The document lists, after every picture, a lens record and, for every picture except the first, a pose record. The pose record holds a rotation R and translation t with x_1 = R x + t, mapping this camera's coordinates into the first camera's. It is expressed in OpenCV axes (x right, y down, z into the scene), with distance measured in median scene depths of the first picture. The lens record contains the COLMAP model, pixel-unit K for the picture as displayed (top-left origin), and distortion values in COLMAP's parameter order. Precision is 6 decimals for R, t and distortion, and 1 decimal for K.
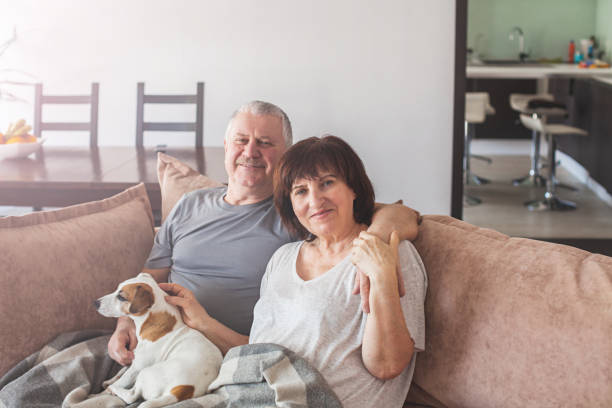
lens RADIAL K [[918.0, 0, 306.0], [0, 918.0, 204.0], [0, 0, 1]] dist [-0.194041, -0.054283]
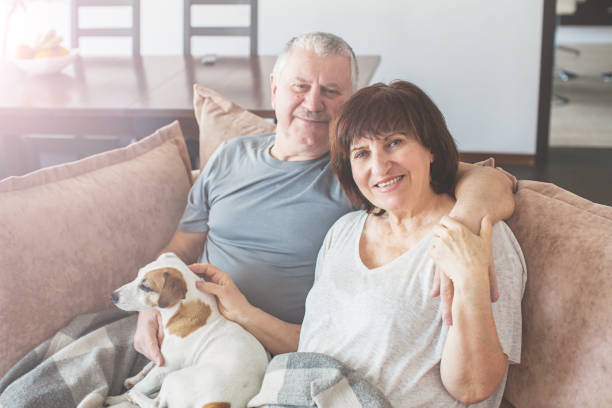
lens RADIAL K [[918.0, 0, 306.0], [0, 918.0, 204.0], [0, 0, 1]] dist [-0.194041, -0.054283]
pose [[0.997025, 0.003132, -0.077010, 0.004803], [0.007479, 0.990527, 0.137117, -0.078000], [0.076710, -0.137285, 0.987557, 0.217281]]
